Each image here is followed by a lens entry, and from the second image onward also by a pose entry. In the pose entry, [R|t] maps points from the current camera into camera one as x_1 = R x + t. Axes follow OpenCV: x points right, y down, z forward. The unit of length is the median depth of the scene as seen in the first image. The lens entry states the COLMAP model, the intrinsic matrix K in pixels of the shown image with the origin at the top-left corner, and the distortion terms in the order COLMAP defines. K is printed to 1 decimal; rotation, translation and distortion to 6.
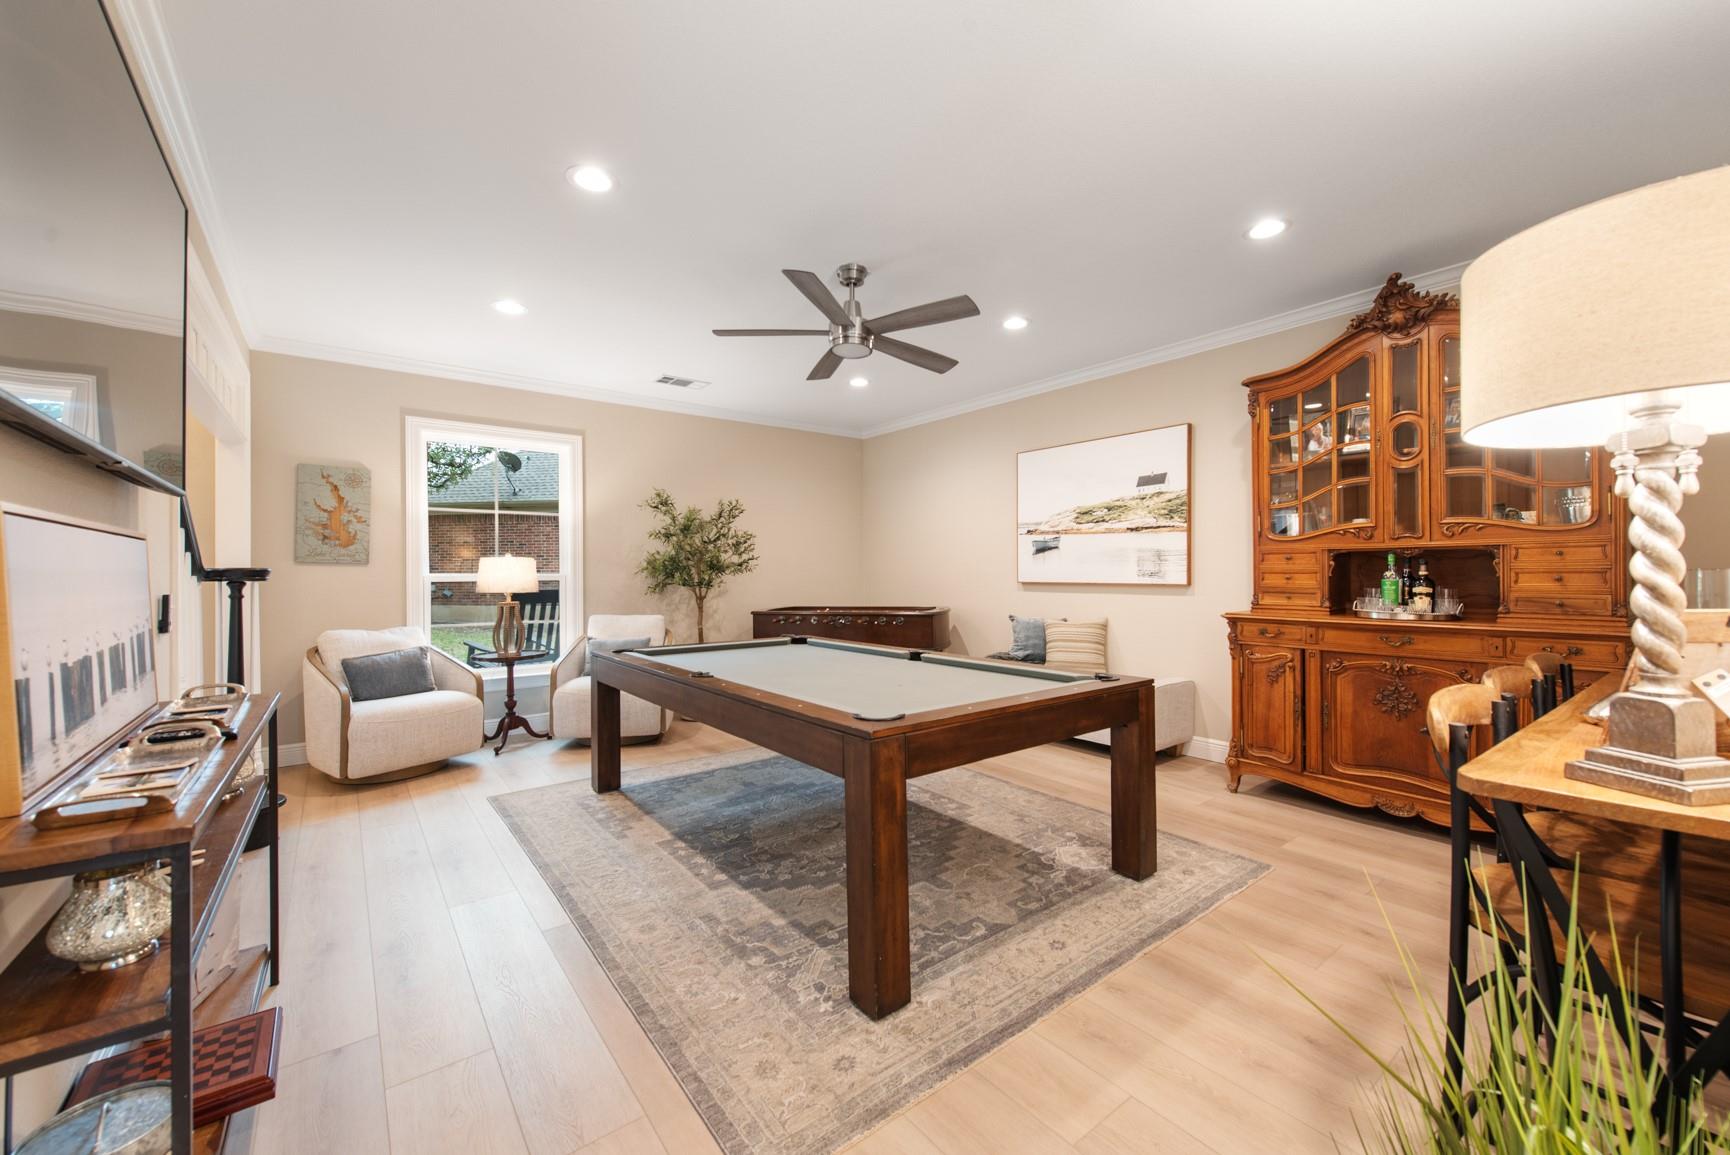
lens RADIAL K [[680.9, 0, 866.7], [0, 680.9, 578.2], [0, 0, 1]] dist [0.008435, -0.001078]
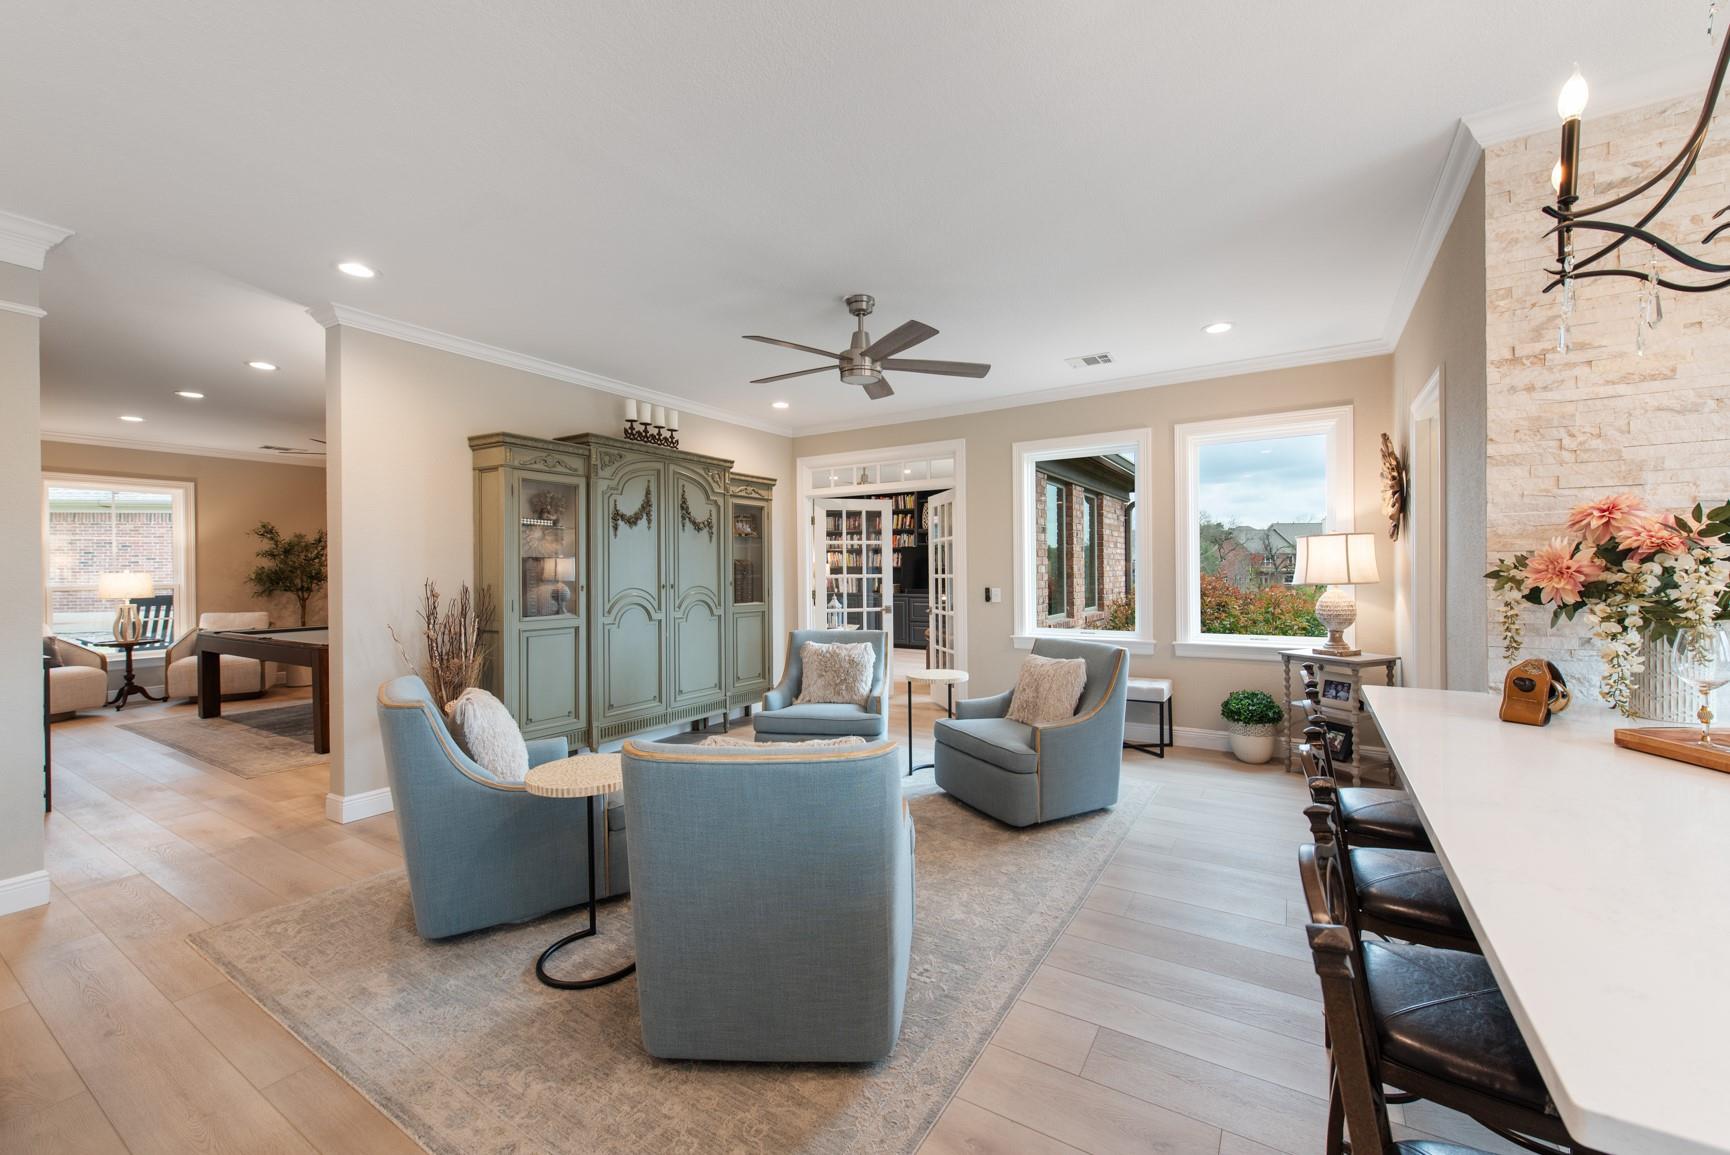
lens RADIAL K [[702.9, 0, 874.6], [0, 702.9, 575.6], [0, 0, 1]] dist [-0.003011, -0.001195]
pose [[0.938926, -0.003655, 0.344100, 0.411441], [0.002349, 0.999988, 0.004211, -0.026783], [-0.344111, -0.003145, 0.938924, -0.852791]]
